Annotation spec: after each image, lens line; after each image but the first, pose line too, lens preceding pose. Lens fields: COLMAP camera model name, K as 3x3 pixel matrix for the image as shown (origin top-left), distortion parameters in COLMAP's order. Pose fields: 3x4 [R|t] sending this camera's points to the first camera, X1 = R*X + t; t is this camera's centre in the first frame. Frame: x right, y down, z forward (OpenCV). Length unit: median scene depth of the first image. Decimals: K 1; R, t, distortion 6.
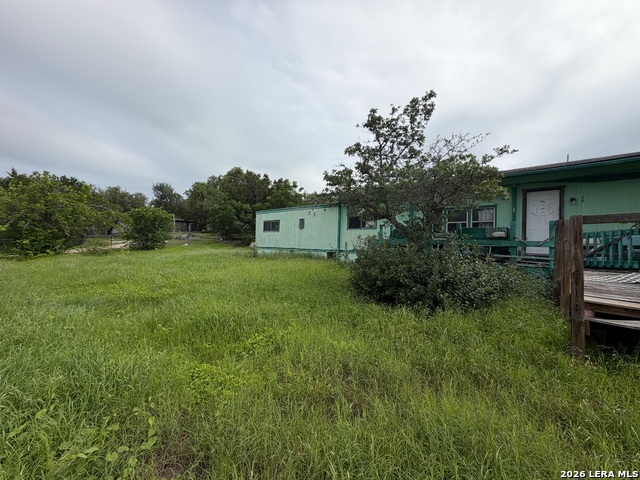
lens RADIAL K [[253.1, 0, 317.8], [0, 253.1, 239.9], [0, 0, 1]] dist [0.000313, -0.000353]
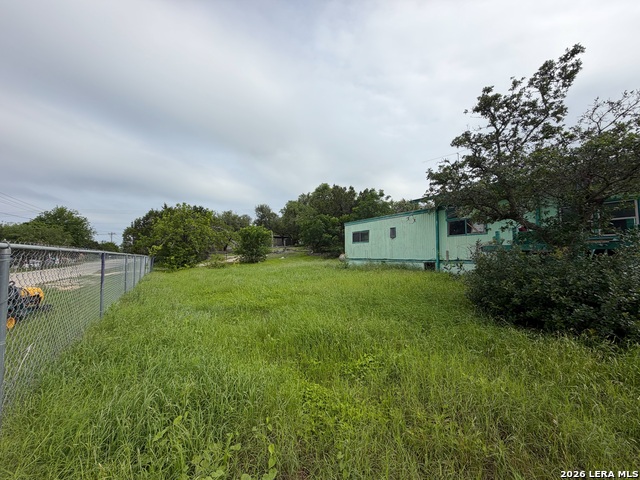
lens RADIAL K [[253.1, 0, 317.8], [0, 253.1, 239.9], [0, 0, 1]] dist [0.000313, -0.000353]
pose [[0.943324, -0.044552, -0.328870, -0.019248], [0.029400, 0.998271, -0.050906, 0.002278], [0.330570, 0.038353, 0.943002, 0.019692]]
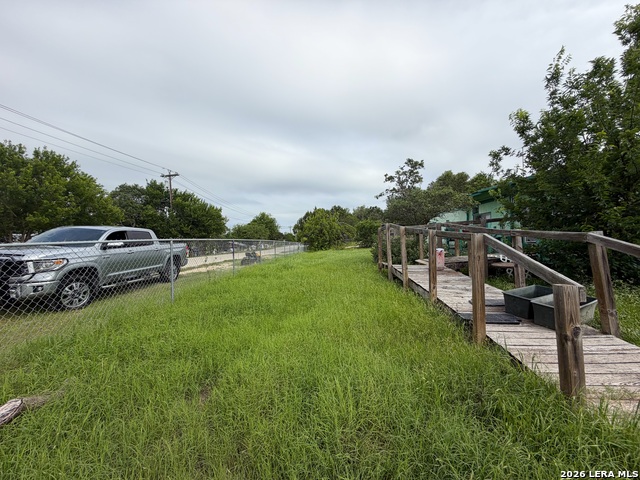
lens RADIAL K [[253.1, 0, 317.8], [0, 253.1, 239.9], [0, 0, 1]] dist [0.000313, -0.000353]
pose [[0.607023, -0.036207, -0.793859, 0.478670], [0.035402, 0.999202, -0.018502, 0.012236], [0.793895, -0.016873, 0.607821, -0.230148]]
